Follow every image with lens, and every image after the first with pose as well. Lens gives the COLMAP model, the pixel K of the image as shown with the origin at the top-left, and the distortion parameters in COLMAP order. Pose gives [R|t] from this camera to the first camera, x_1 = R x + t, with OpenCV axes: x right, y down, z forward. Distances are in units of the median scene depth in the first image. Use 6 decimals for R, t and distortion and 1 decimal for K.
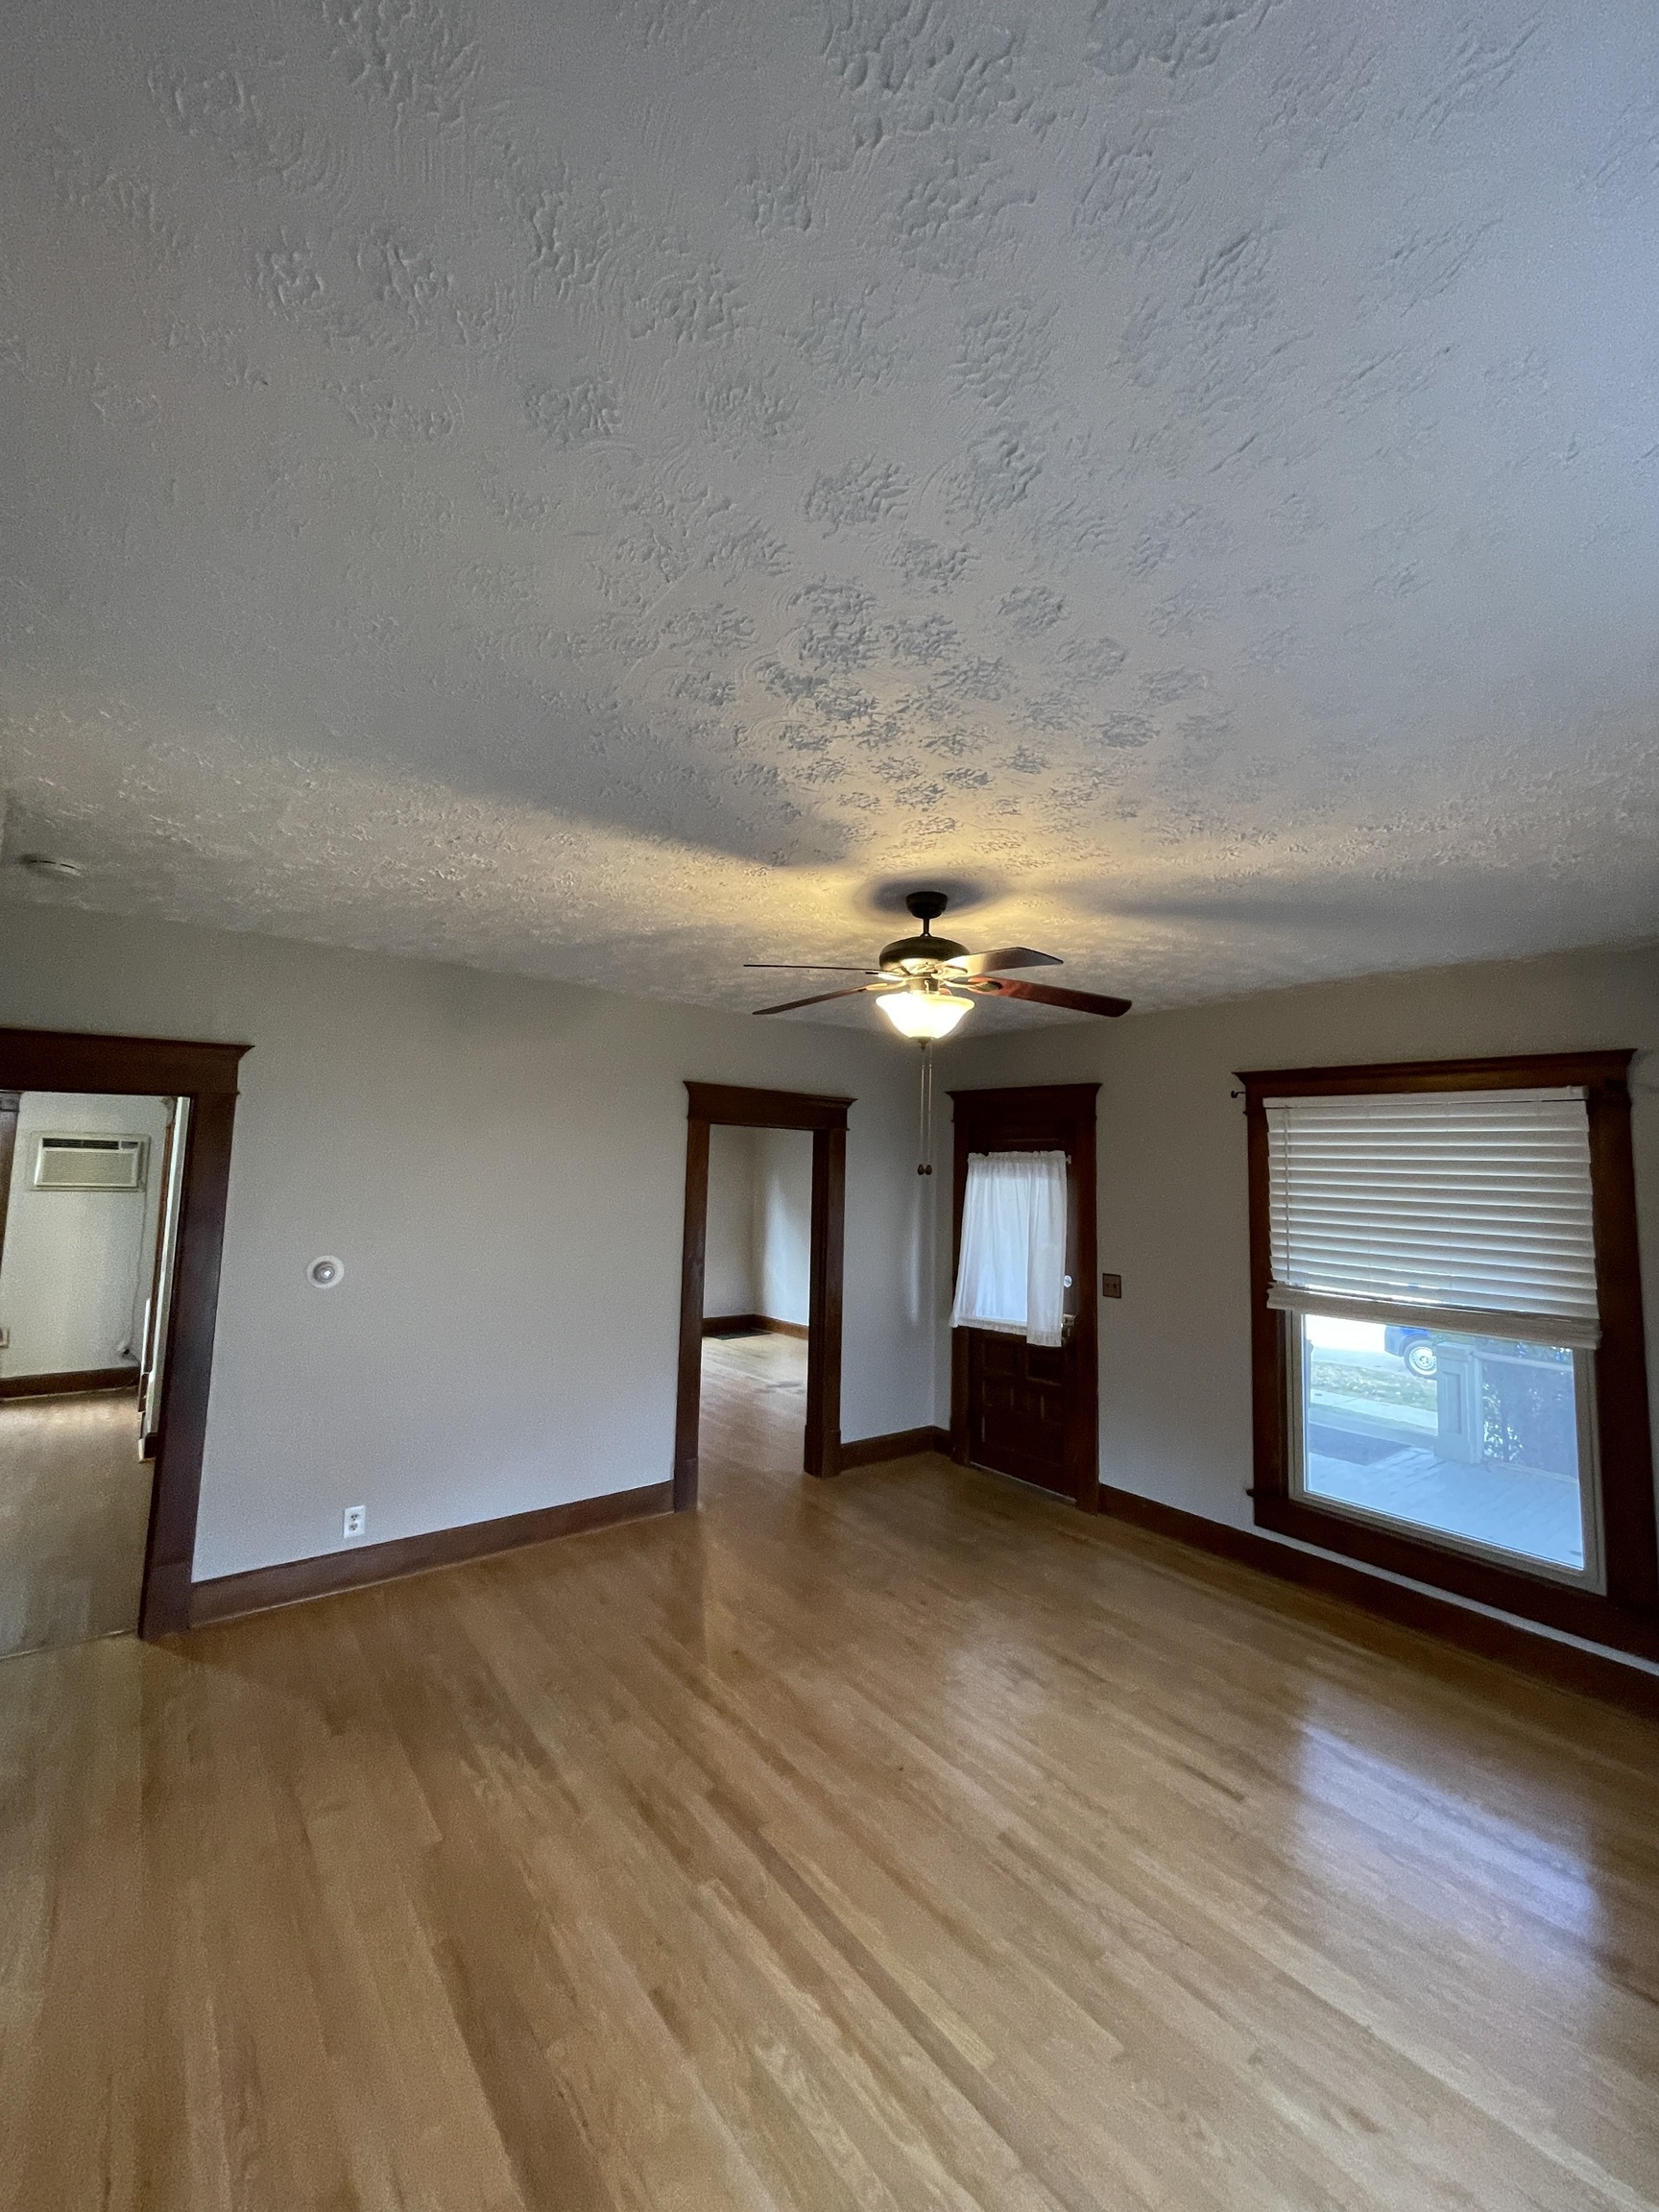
lens RADIAL K [[894.0, 0, 835.4], [0, 894.0, 1098.5], [0, 0, 1]] dist [0.001629, 0.000385]
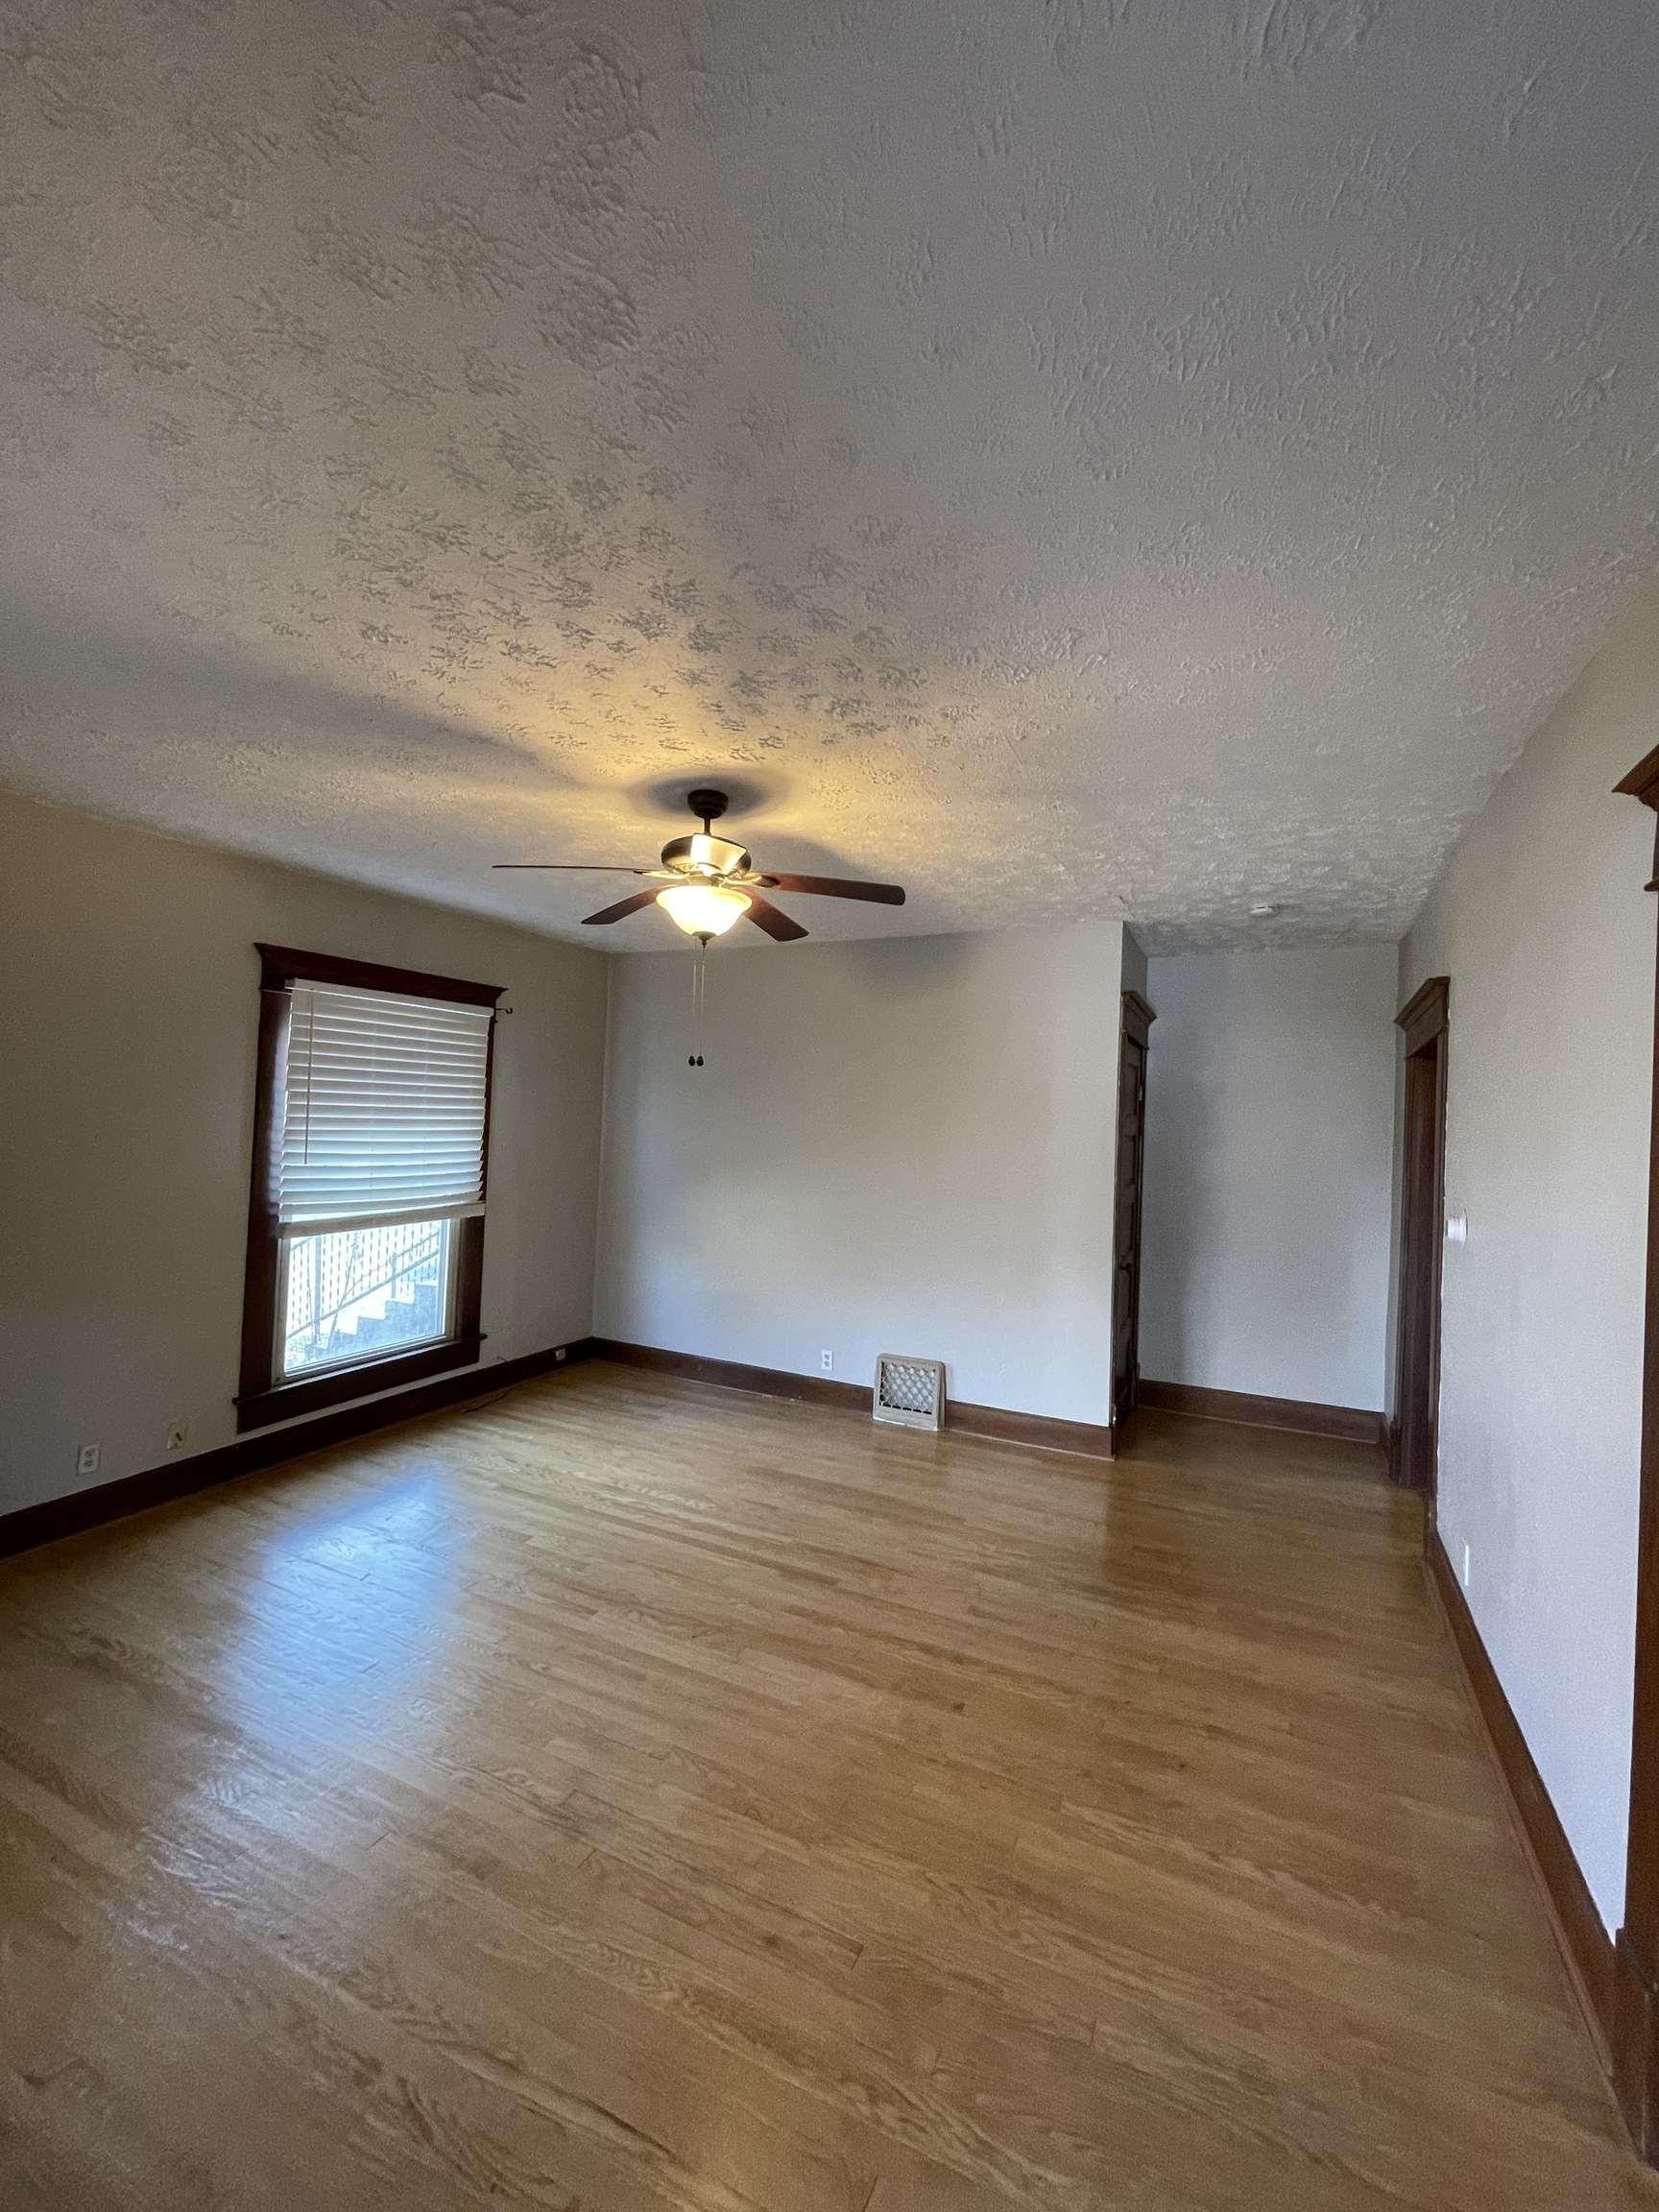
lens RADIAL K [[894.0, 0, 835.4], [0, 894.0, 1098.5], [0, 0, 1]] dist [0.001629, 0.000385]
pose [[-0.894621, -0.060038, -0.442774, 0.408924], [-0.013632, 0.994138, -0.107258, 0.229214], [0.446618, -0.089919, -0.890195, 1.983563]]
